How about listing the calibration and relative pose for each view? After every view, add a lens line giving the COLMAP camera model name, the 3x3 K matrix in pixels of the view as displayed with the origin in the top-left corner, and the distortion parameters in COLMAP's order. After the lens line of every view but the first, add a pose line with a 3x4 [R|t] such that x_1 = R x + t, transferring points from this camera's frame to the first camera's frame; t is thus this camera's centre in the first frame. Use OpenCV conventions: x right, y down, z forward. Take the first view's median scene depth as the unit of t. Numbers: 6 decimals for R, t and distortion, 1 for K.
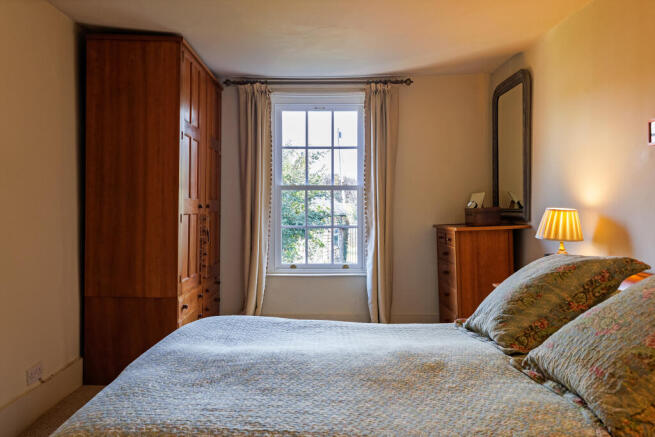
lens RADIAL K [[565.4, 0, 327.5], [0, 565.4, 218.5], [0, 0, 1]] dist [0.000153, -0.000031]
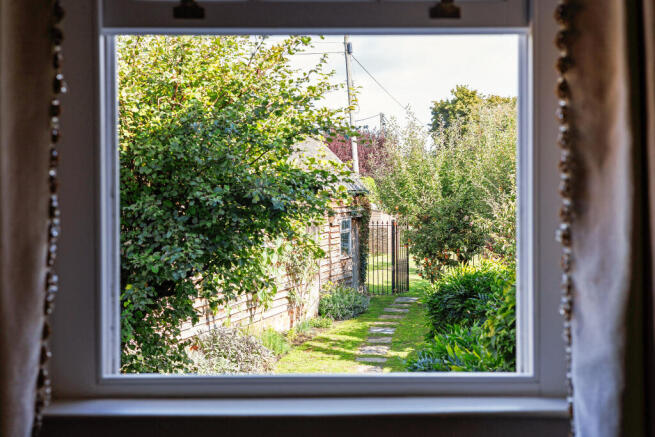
lens RADIAL K [[944.2, 0, 327.5], [0, 944.2, 218.5], [0, 0, 1]] dist [-0.000757, -0.003000]
pose [[0.999992, -0.002565, 0.002920, -0.005849], [0.002529, 0.999922, 0.012271, 0.013569], [-0.002952, -0.012264, 0.999920, 0.315331]]
